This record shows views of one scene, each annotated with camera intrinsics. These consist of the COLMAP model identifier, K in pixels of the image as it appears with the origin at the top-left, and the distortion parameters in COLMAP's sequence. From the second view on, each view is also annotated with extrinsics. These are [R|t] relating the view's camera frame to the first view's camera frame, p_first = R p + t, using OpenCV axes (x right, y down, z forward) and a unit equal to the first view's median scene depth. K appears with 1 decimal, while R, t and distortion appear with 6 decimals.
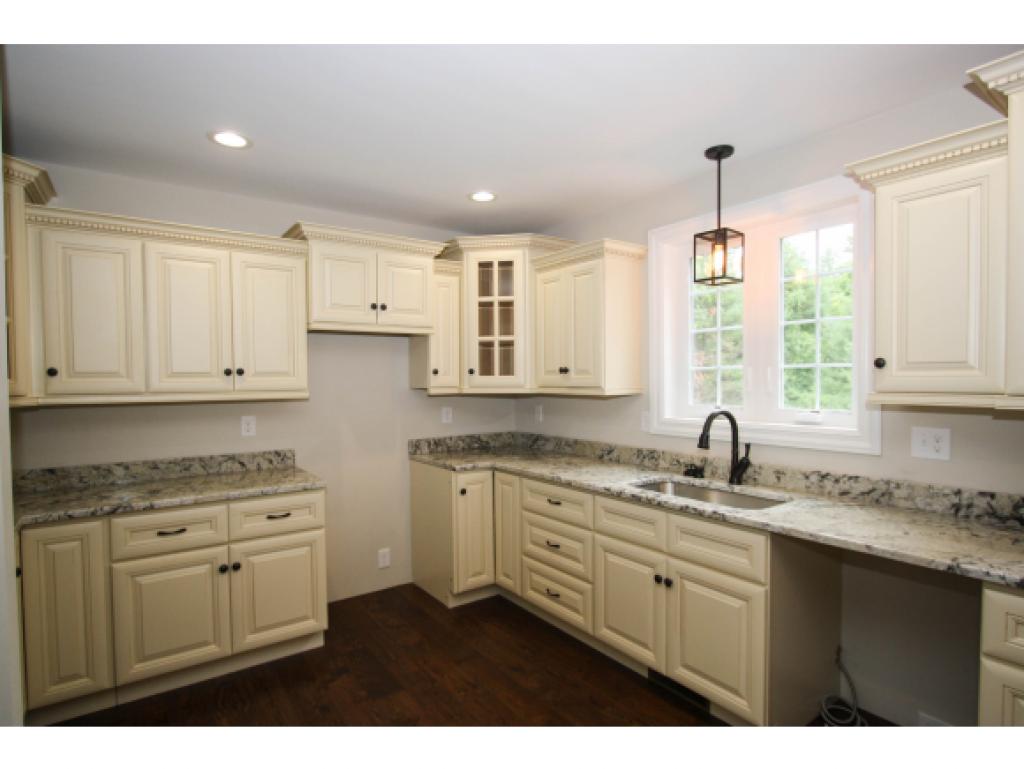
lens RADIAL K [[549.0, 0, 510.9], [0, 549.0, 384.2], [0, 0, 1]] dist [-0.016814, 0.000397]
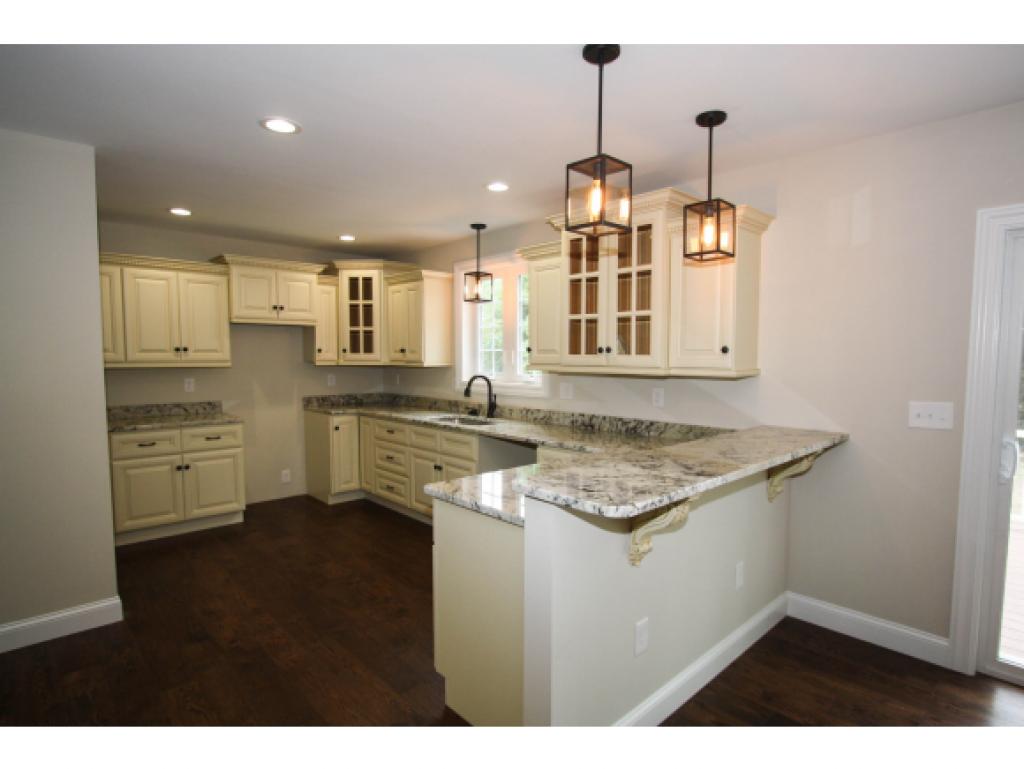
lens RADIAL K [[549.0, 0, 515.0], [0, 549.0, 388.6], [0, 0, 1]] dist [-0.016814, 0.000397]
pose [[0.991681, 0.003945, 0.128661, 0.235304], [-0.010079, 0.998841, 0.047063, 0.006465], [-0.128327, -0.047968, 0.990571, -0.656282]]
